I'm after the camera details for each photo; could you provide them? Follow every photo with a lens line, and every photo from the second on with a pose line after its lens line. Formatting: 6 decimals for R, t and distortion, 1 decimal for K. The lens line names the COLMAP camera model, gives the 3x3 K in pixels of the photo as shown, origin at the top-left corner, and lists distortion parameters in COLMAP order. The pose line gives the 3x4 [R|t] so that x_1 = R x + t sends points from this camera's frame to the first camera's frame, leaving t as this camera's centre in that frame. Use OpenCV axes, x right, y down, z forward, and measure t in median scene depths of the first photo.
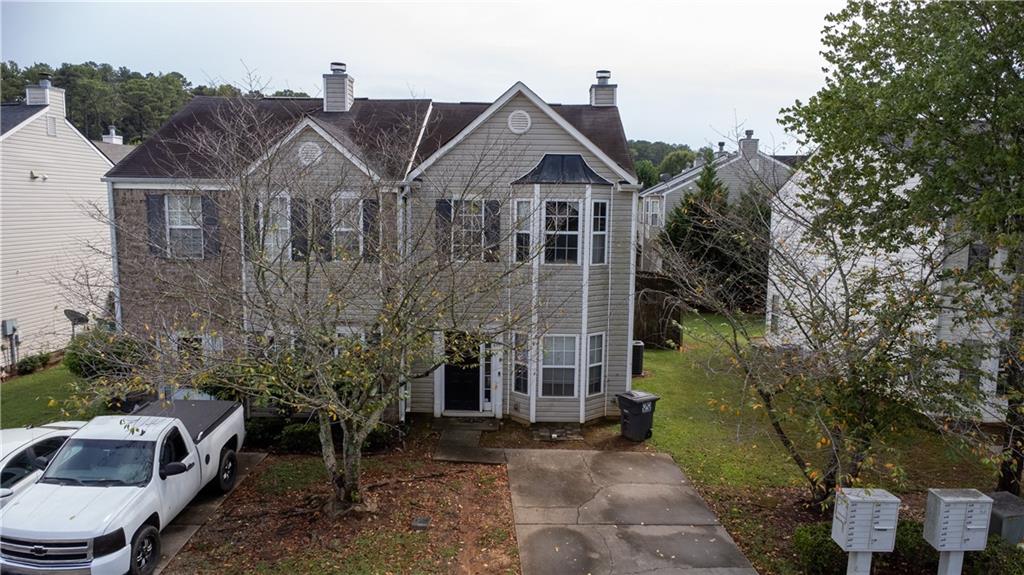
lens RADIAL K [[742.8, 0, 512.0], [0, 742.8, 287.5], [0, 0, 1]] dist [0.009505, 0.000486]
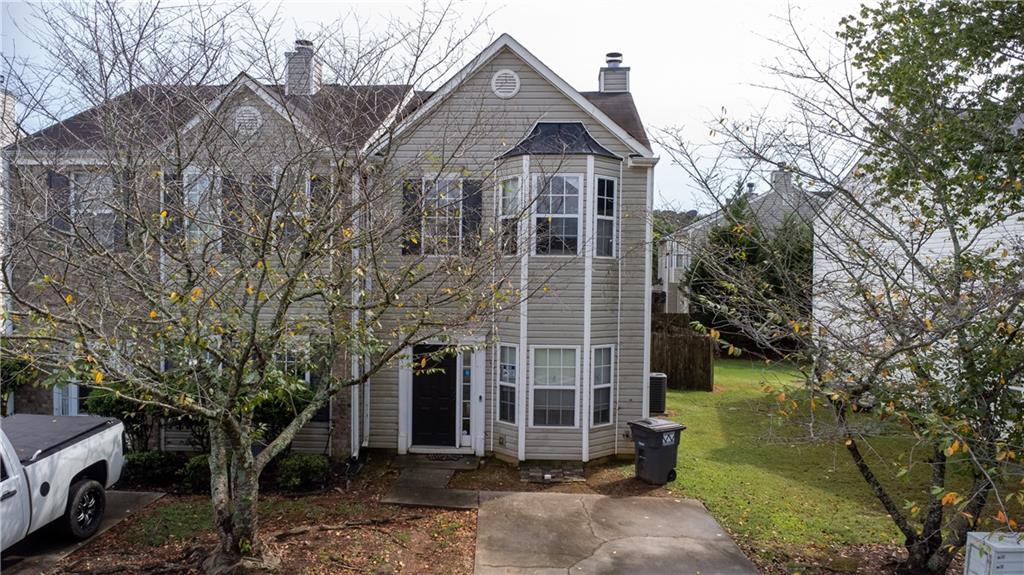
lens RADIAL K [[742.8, 0, 512.0], [0, 742.8, 287.5], [0, 0, 1]] dist [0.009505, 0.000486]
pose [[0.999361, 0.000747, -0.035734, 0.046508], [-0.004148, 0.995452, -0.095170, 0.077381], [0.035500, 0.095257, 0.994819, 0.214361]]
